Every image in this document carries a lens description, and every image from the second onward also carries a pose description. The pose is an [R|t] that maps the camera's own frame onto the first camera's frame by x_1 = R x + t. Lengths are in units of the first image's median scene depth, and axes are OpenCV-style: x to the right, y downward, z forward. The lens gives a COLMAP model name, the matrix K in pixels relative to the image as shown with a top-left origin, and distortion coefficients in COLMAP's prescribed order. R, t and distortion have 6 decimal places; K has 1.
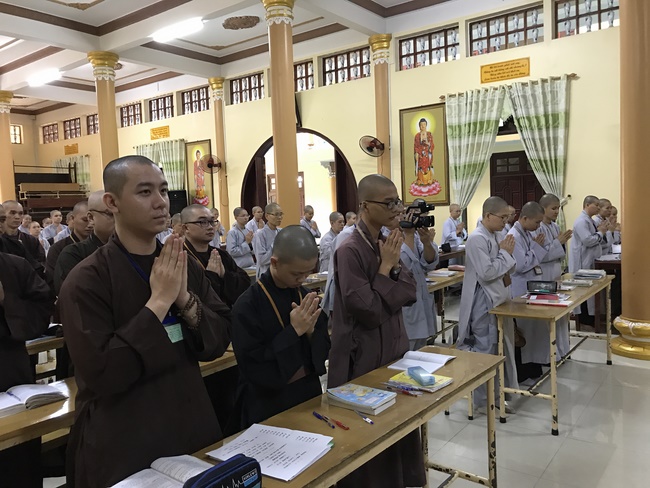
lens RADIAL K [[535.0, 0, 326.0], [0, 535.0, 242.6], [0, 0, 1]] dist [0.013421, -0.031254]
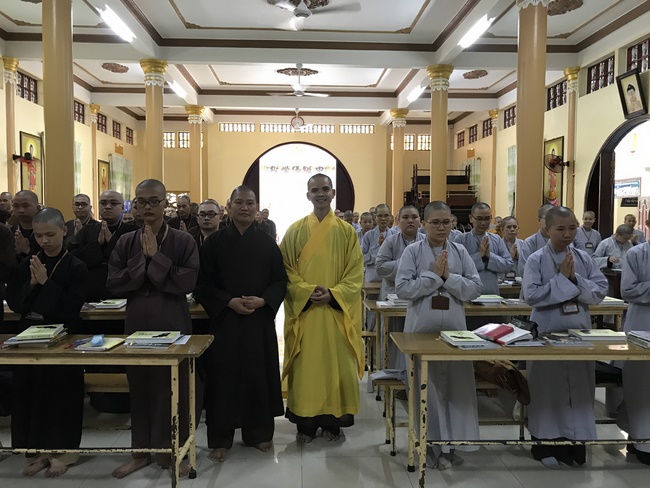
lens RADIAL K [[535.0, 0, 321.7], [0, 535.0, 244.4], [0, 0, 1]] dist [0.013421, -0.031254]
pose [[0.615968, 0.087965, -0.782844, 0.271563], [-0.086507, 0.995289, 0.043771, -0.012159], [0.783007, 0.040760, 0.620676, 0.113512]]
